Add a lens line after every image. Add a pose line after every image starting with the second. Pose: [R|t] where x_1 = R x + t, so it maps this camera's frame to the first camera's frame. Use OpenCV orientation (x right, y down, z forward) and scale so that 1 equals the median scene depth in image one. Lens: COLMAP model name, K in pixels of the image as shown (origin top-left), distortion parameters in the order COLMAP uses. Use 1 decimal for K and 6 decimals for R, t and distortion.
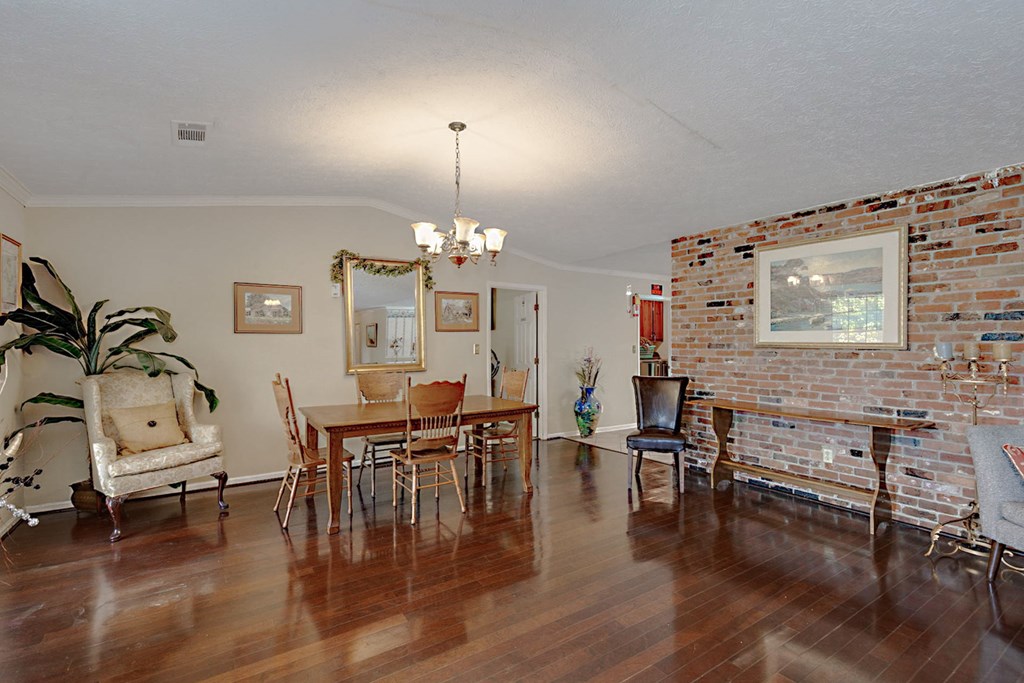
lens RADIAL K [[469.8, 0, 517.7], [0, 469.8, 339.2], [0, 0, 1]] dist [0.002649, 0.000329]
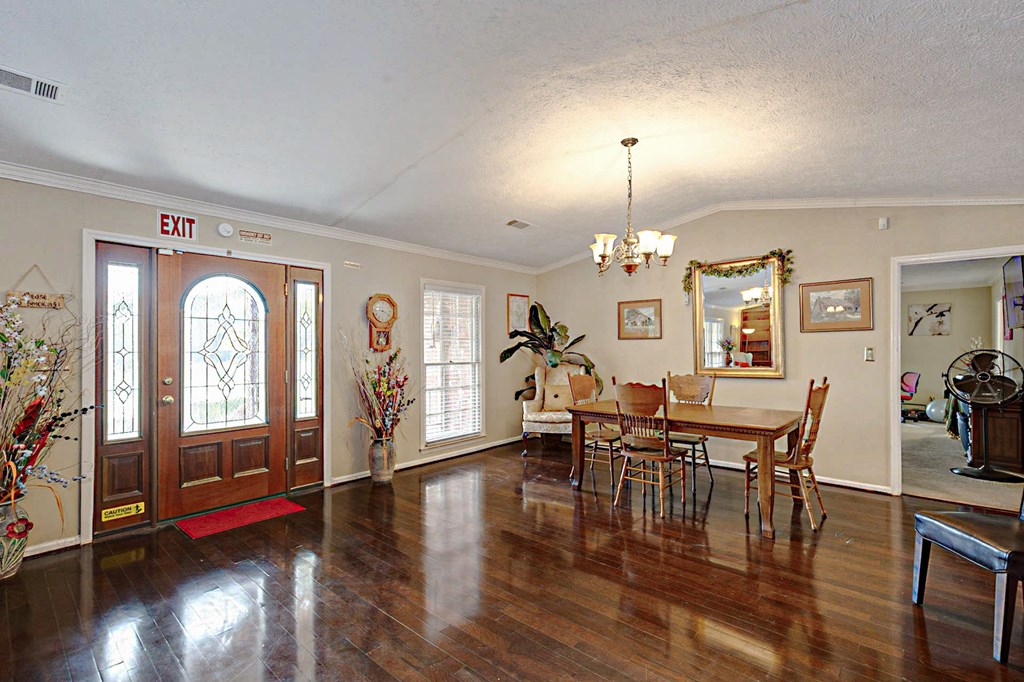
lens RADIAL K [[469.8, 0, 518.8], [0, 469.8, 345.5], [0, 0, 1]] dist [0.002649, 0.000329]
pose [[0.245711, -0.004019, -0.969335, 0.610490], [0.012780, 0.999918, -0.000906, 0.001553], [0.969259, -0.012165, 0.245742, 0.364298]]
